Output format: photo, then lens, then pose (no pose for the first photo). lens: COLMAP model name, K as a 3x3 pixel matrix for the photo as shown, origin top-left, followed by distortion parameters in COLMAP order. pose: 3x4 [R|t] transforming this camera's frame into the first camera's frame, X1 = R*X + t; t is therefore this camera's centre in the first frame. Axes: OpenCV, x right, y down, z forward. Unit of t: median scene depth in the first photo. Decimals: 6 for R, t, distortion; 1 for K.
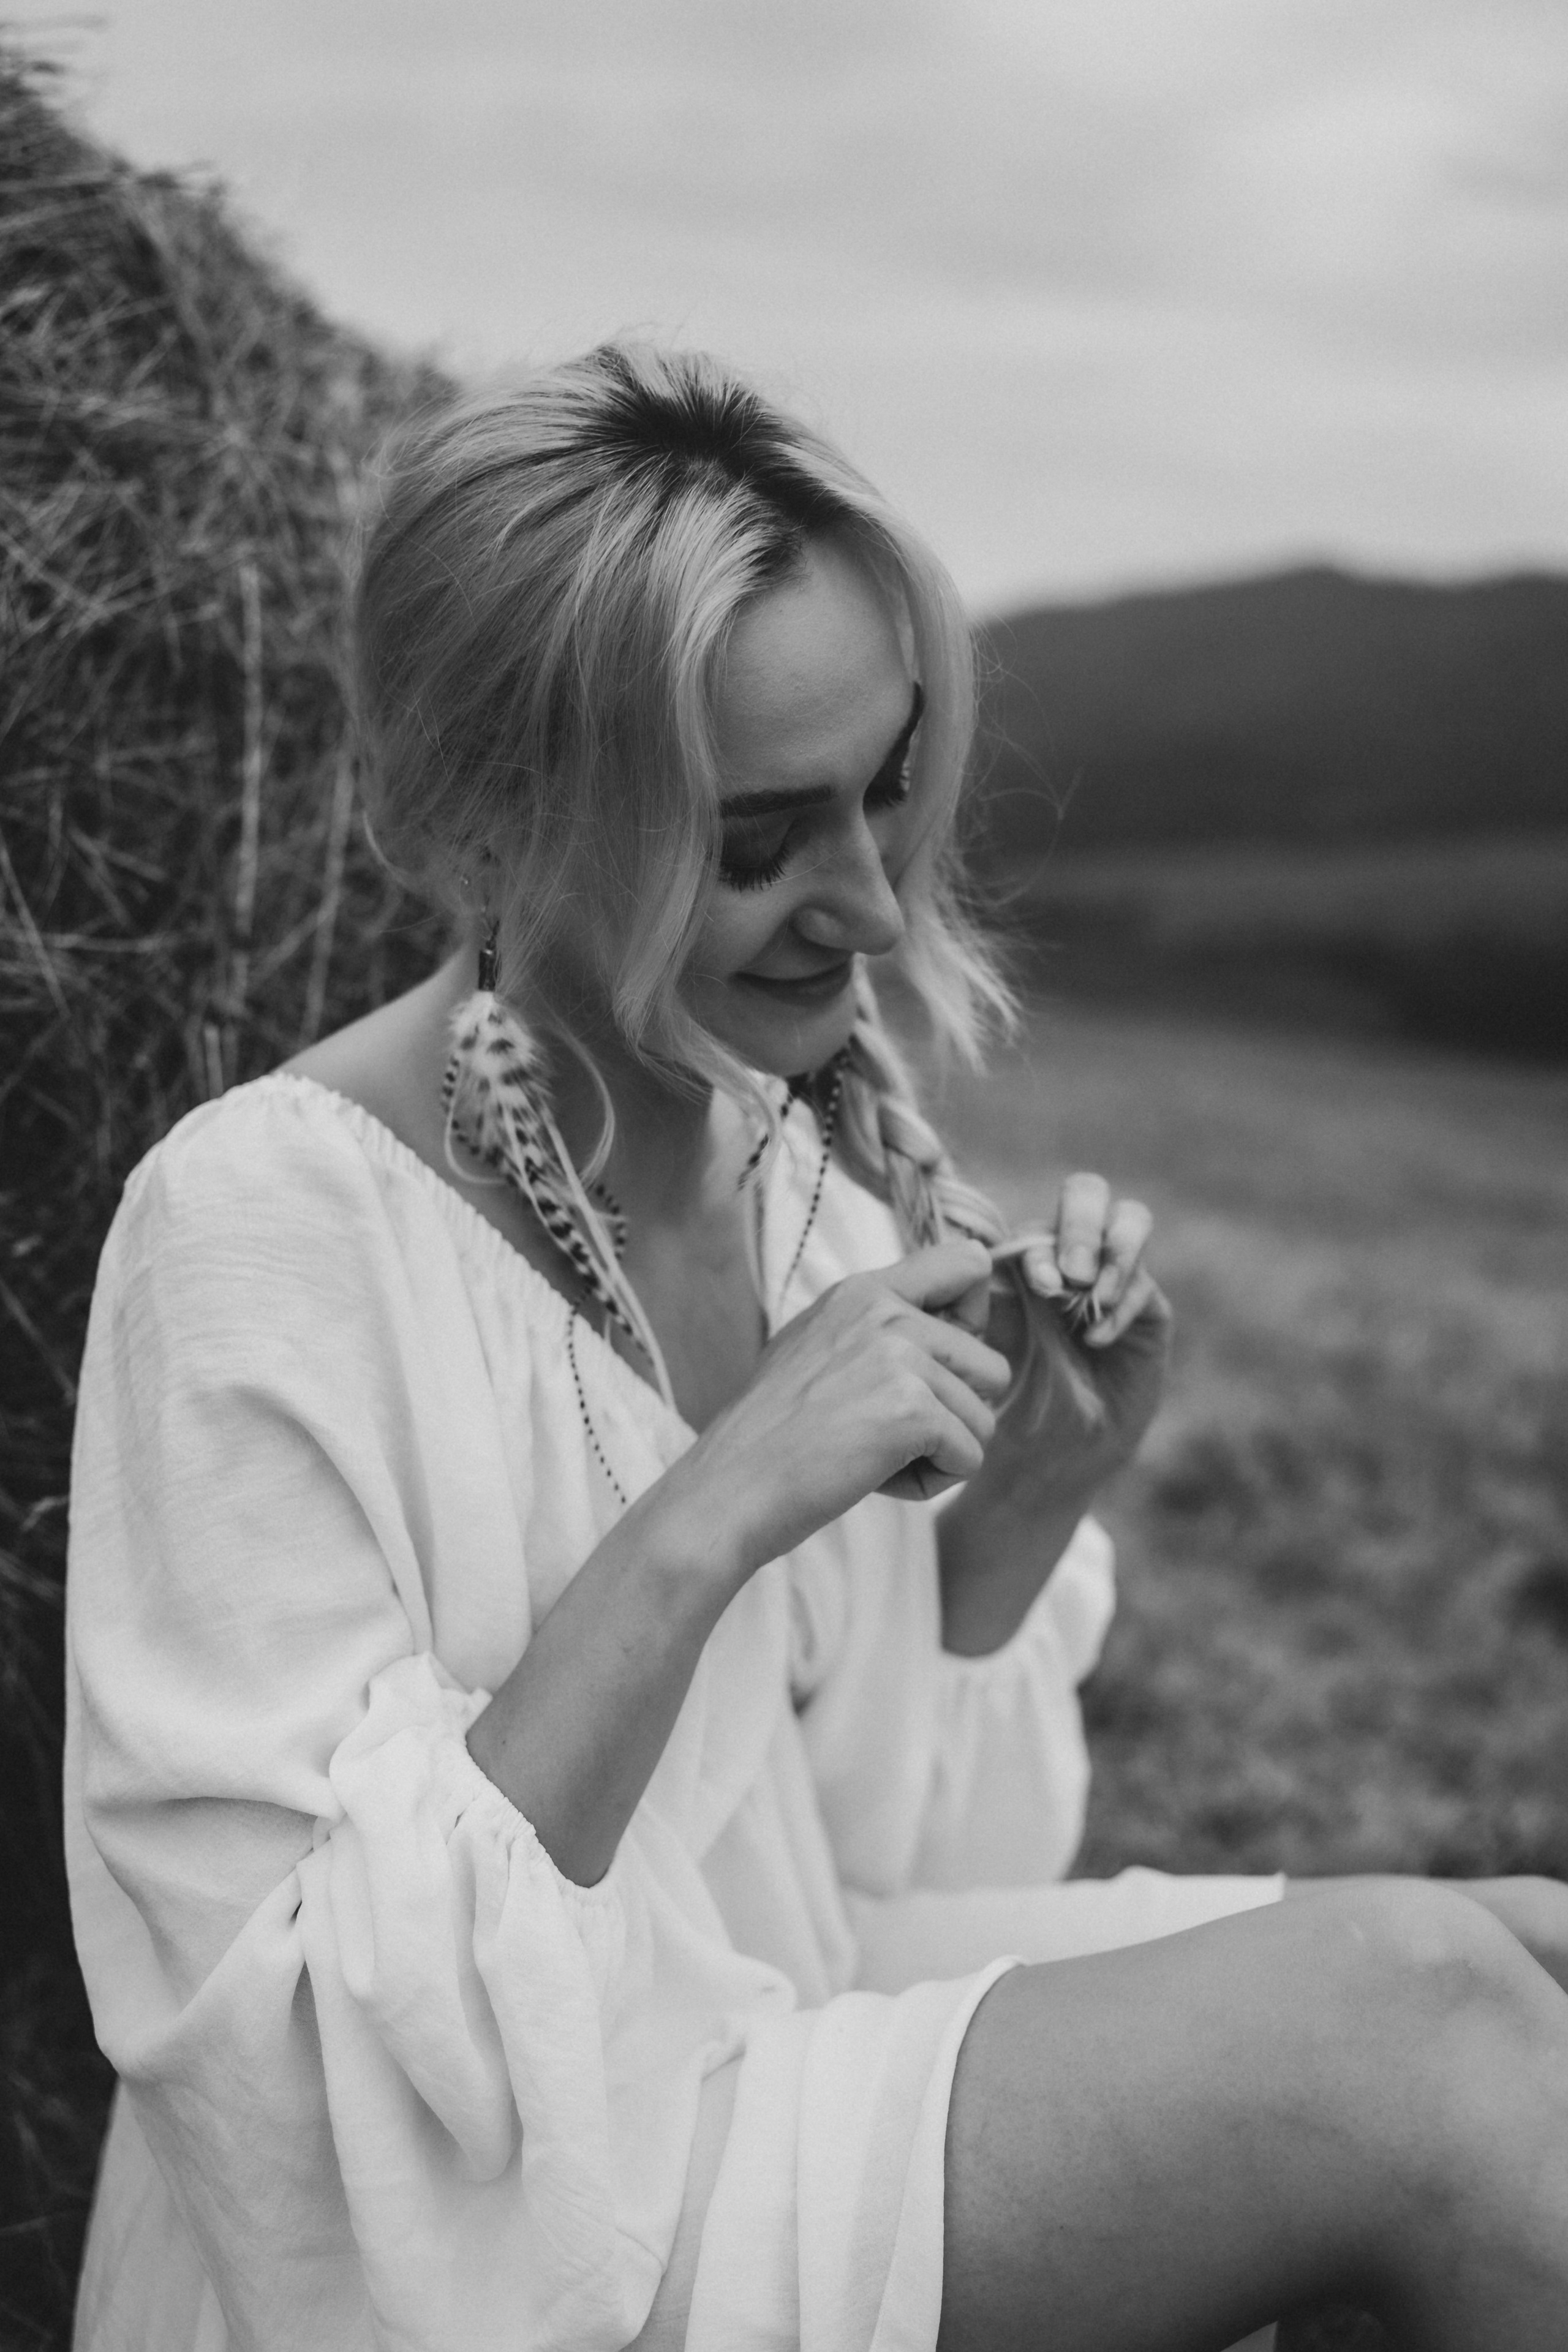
lens RADIAL K [[2256.1, 0, 784.0], [0, 2256.1, 1176.0], [0, 0, 1]] dist [-0.086087, -0.003157]
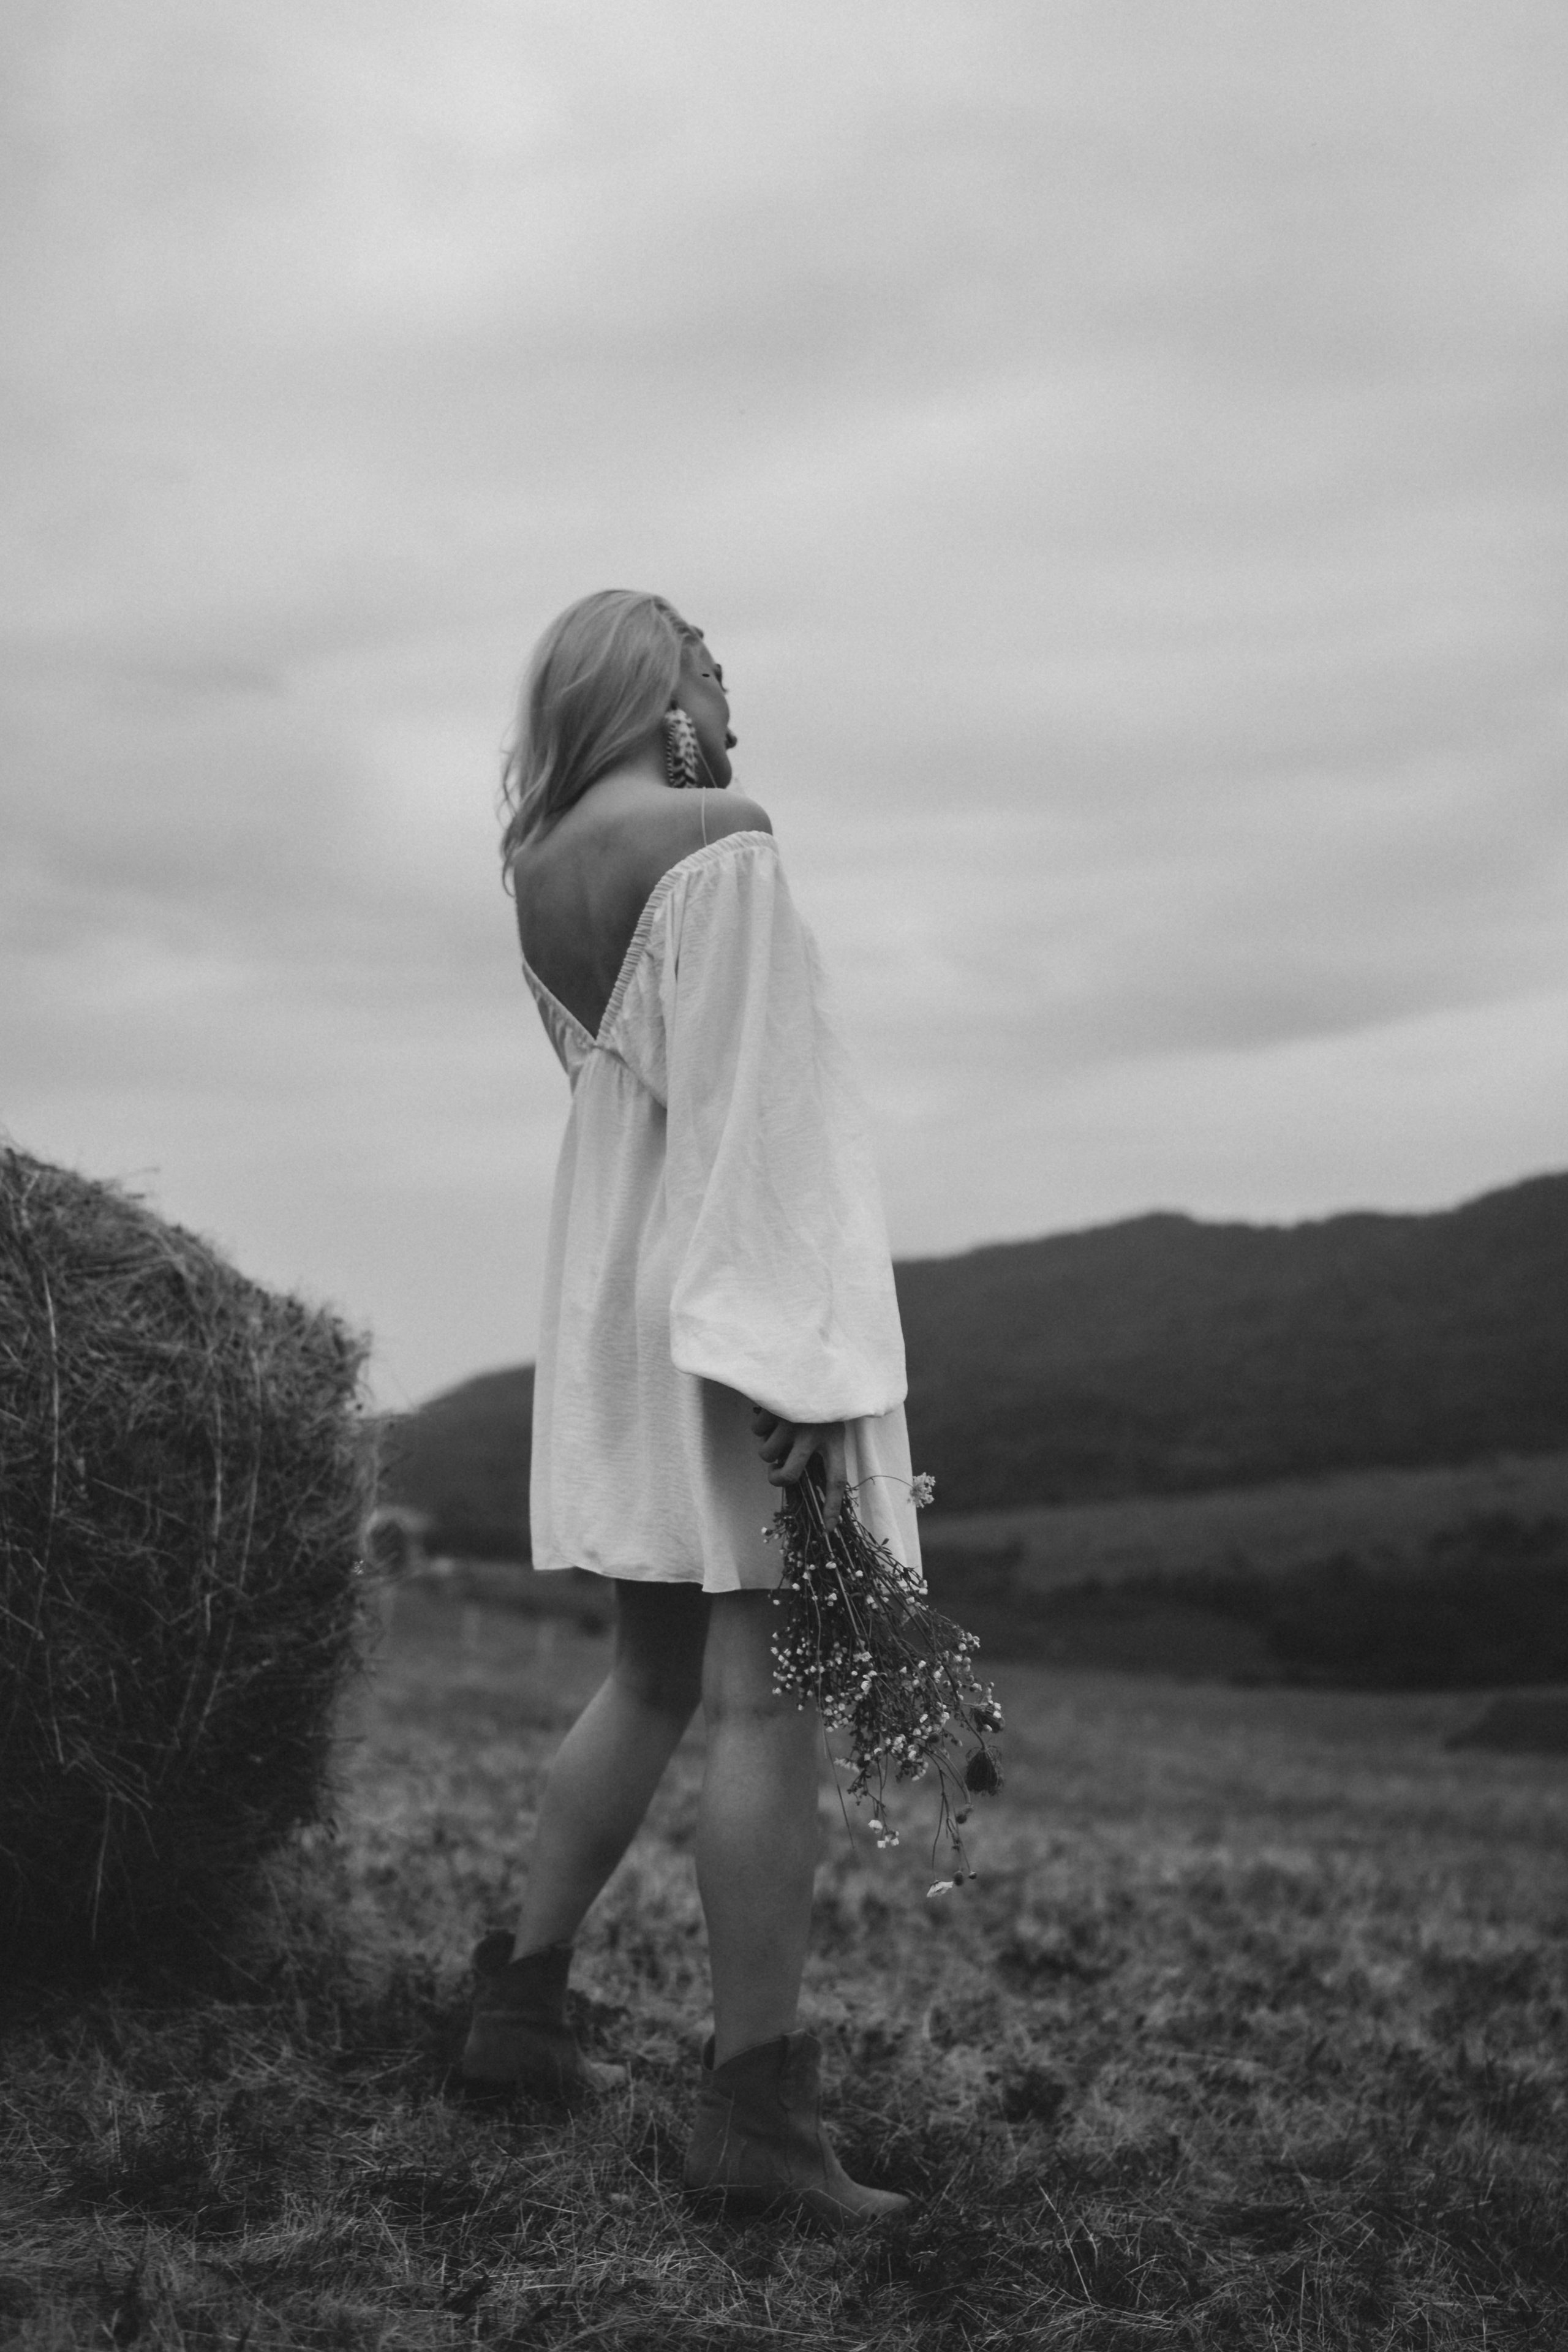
lens RADIAL K [[2256.1, 0, 784.0], [0, 2256.1, 1176.0], [0, 0, 1]] dist [-0.086087, -0.003157]
pose [[0.998079, -0.019518, 0.058795, 0.263219], [0.035584, 0.957513, -0.286187, 0.238617], [-0.050711, 0.287730, 0.956368, -1.572346]]
